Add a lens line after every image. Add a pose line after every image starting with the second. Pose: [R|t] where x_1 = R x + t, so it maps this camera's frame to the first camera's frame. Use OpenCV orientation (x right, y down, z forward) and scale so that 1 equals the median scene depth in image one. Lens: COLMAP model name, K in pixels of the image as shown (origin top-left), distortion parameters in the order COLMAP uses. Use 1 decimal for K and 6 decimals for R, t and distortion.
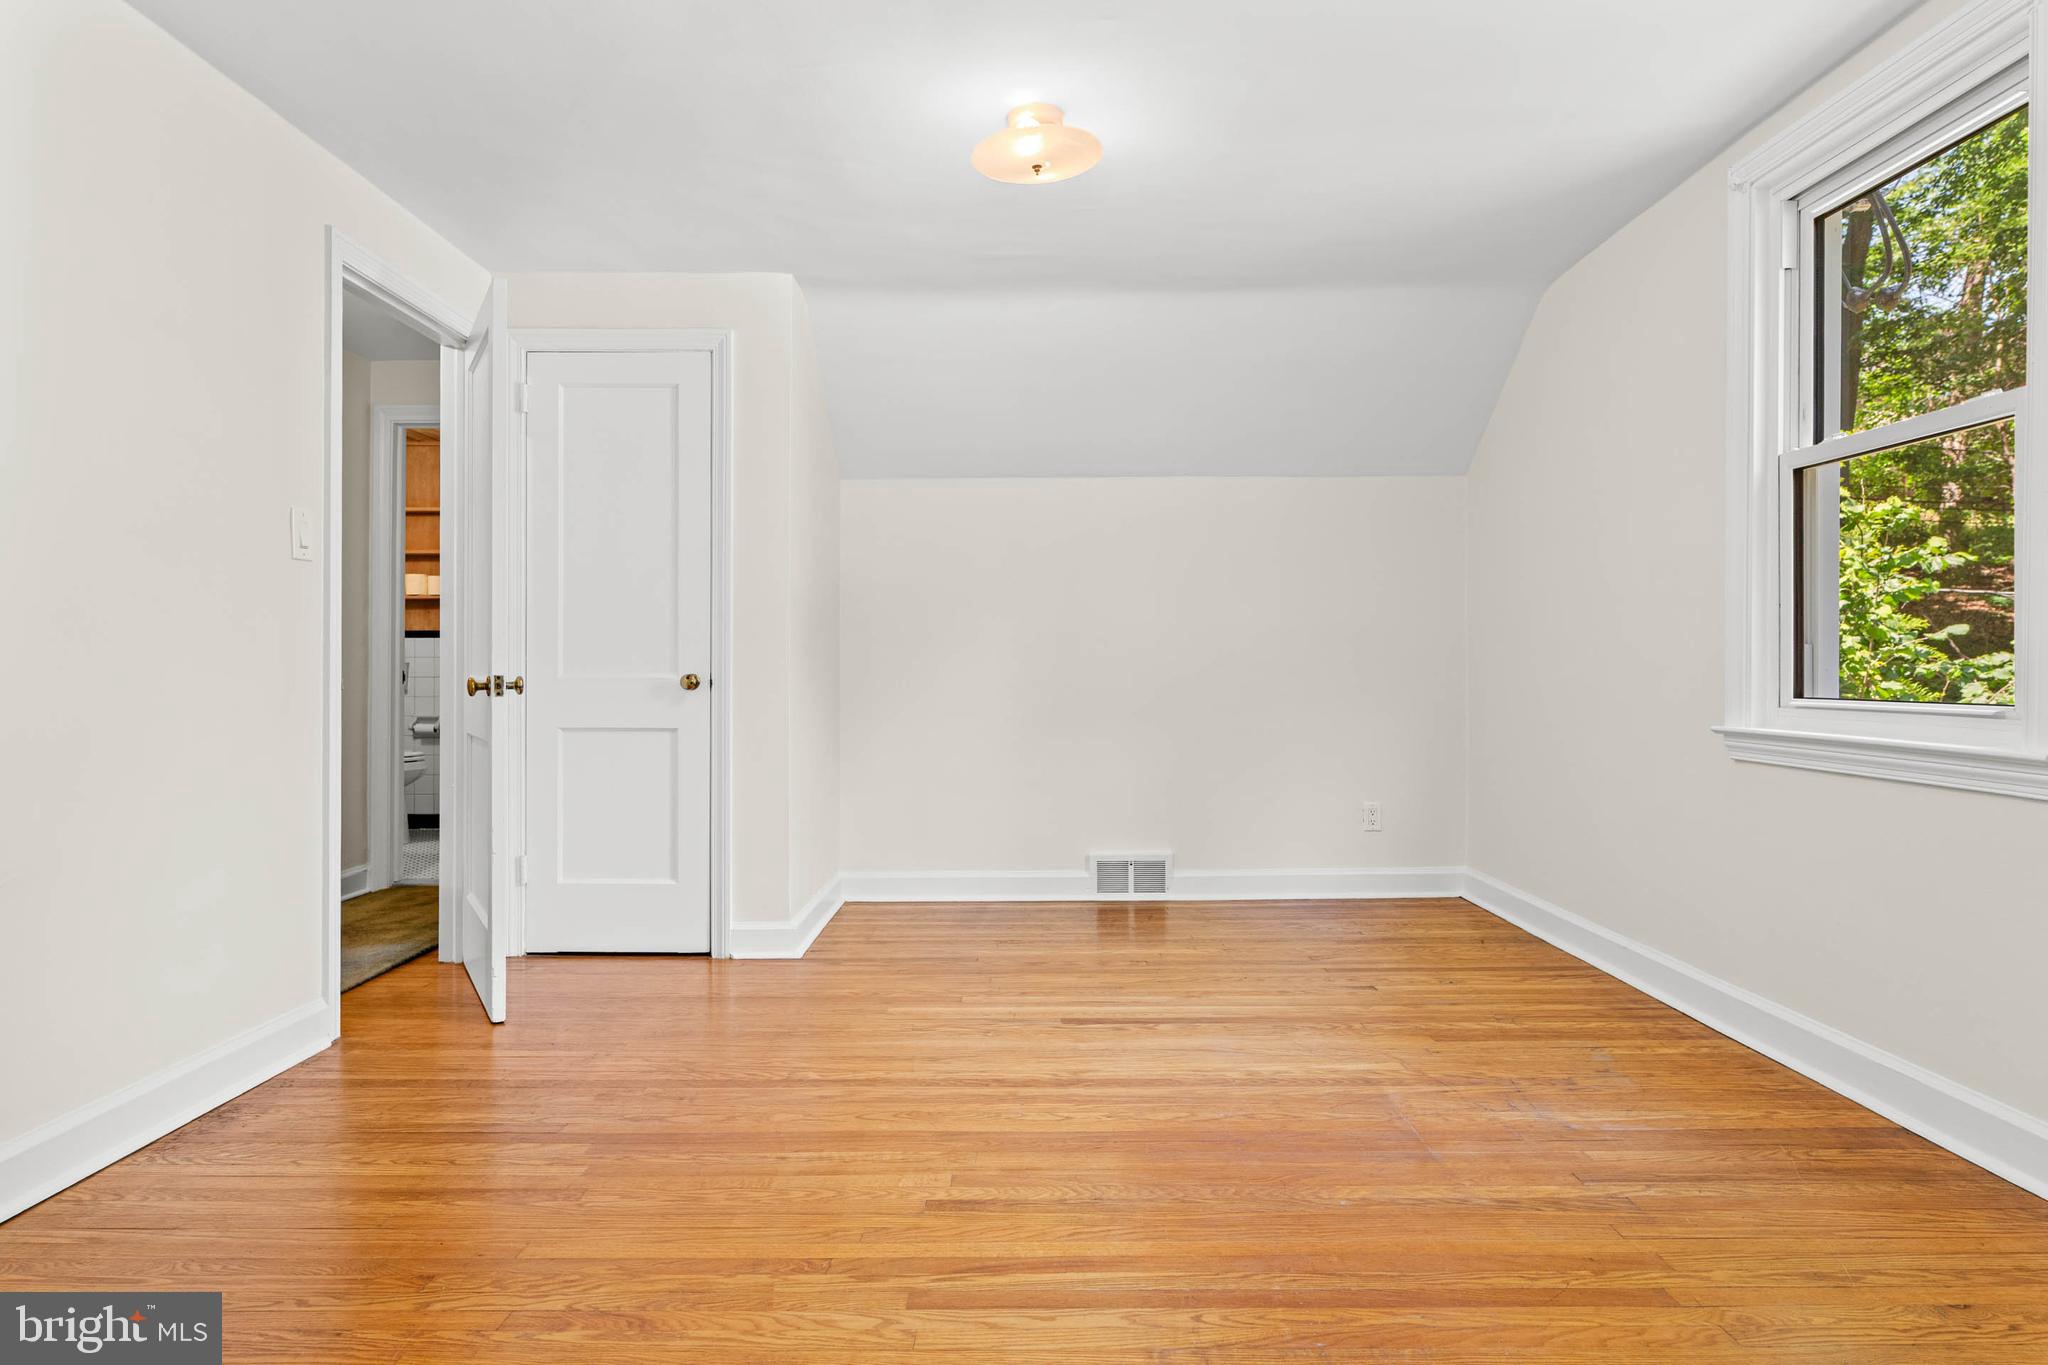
lens RADIAL K [[1181.7, 0, 1024.0], [0, 1181.7, 682.5], [0, 0, 1]] dist [0.002763, -0.000538]
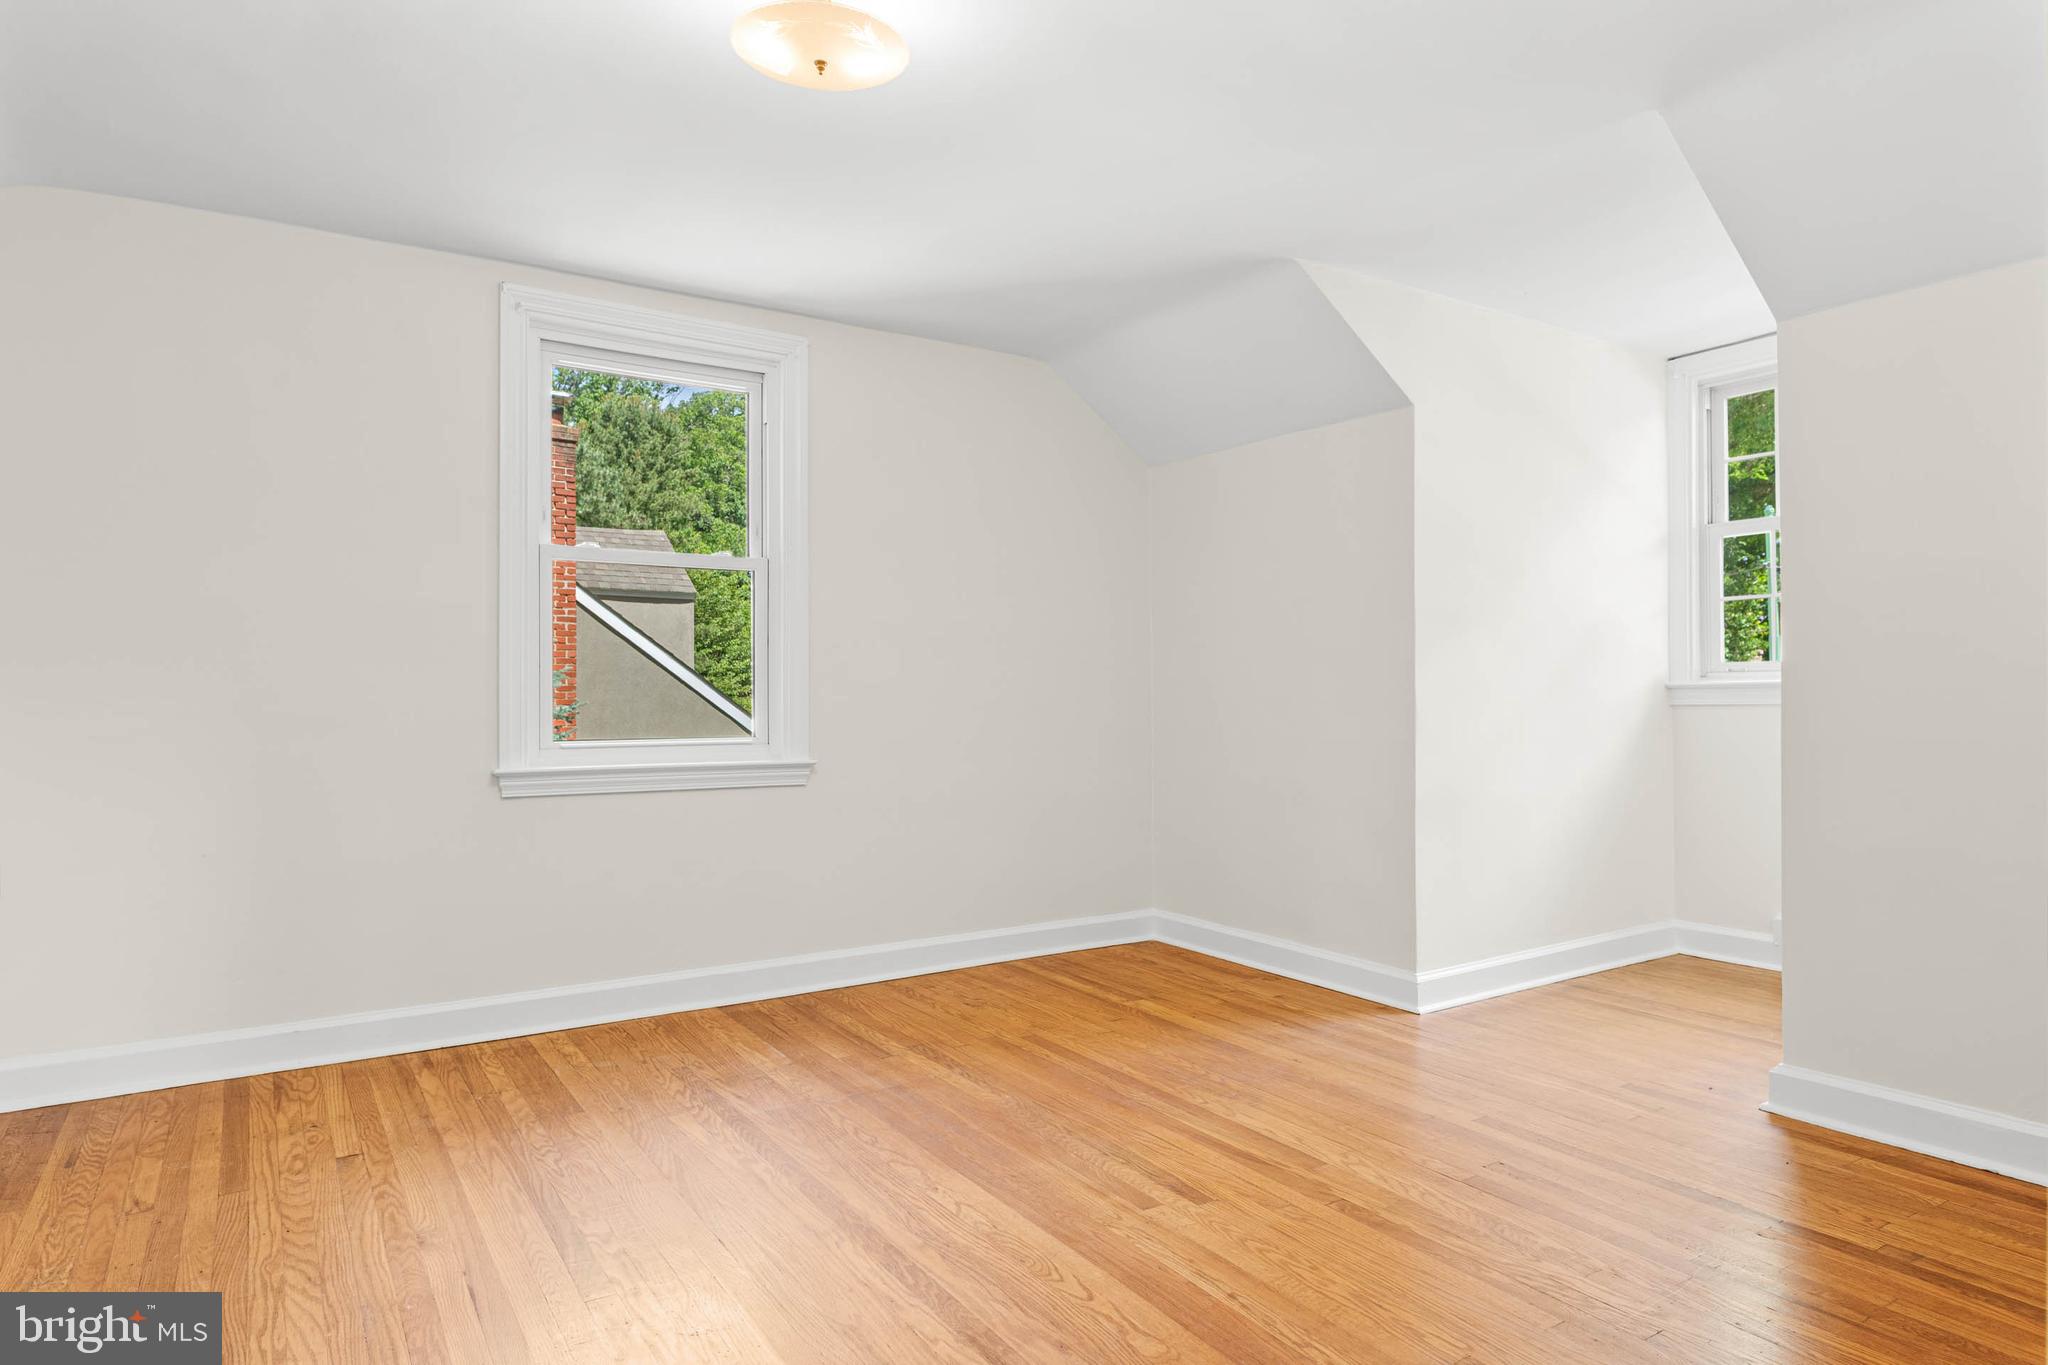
lens RADIAL K [[1181.7, 0, 1024.0], [0, 1181.7, 682.5], [0, 0, 1]] dist [0.002763, -0.000538]
pose [[-0.546634, 0.016564, 0.837208, -0.893579], [0.012459, 0.999855, -0.011647, -0.037270], [-0.837279, 0.004064, -0.546761, 1.678683]]
